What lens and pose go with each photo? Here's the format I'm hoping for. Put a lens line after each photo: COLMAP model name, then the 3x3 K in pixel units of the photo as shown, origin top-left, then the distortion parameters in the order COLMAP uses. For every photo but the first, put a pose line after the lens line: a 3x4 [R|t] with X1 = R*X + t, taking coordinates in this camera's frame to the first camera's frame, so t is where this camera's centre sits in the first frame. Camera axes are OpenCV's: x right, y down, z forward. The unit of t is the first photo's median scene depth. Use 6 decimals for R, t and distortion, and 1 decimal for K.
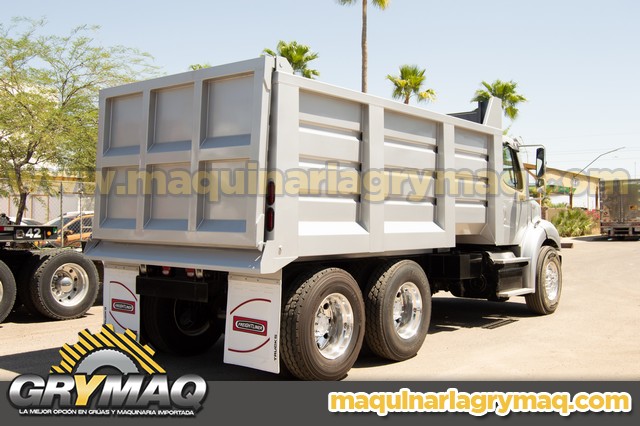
lens RADIAL K [[661.6, 0, 320.0], [0, 661.6, 213.0], [0, 0, 1]] dist [-0.057058, 0.000385]
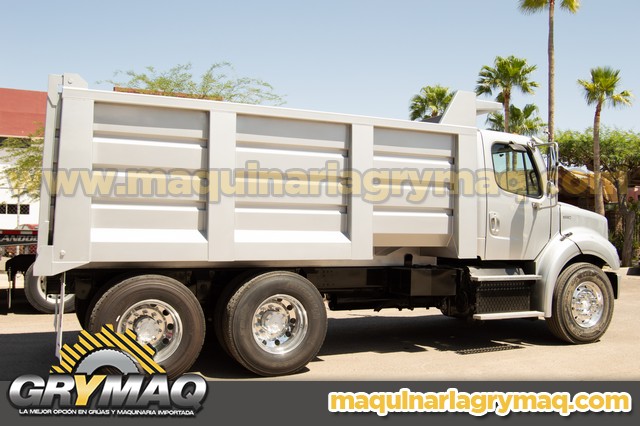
lens RADIAL K [[600.5, 0, 320.0], [0, 600.5, 213.0], [0, 0, 1]] dist [-0.068360, 0.013481]
pose [[0.895438, -0.002260, -0.445181, 0.568003], [-0.005446, 0.999857, -0.016031, 0.001007], [0.445153, 0.016779, 0.895297, 0.252691]]
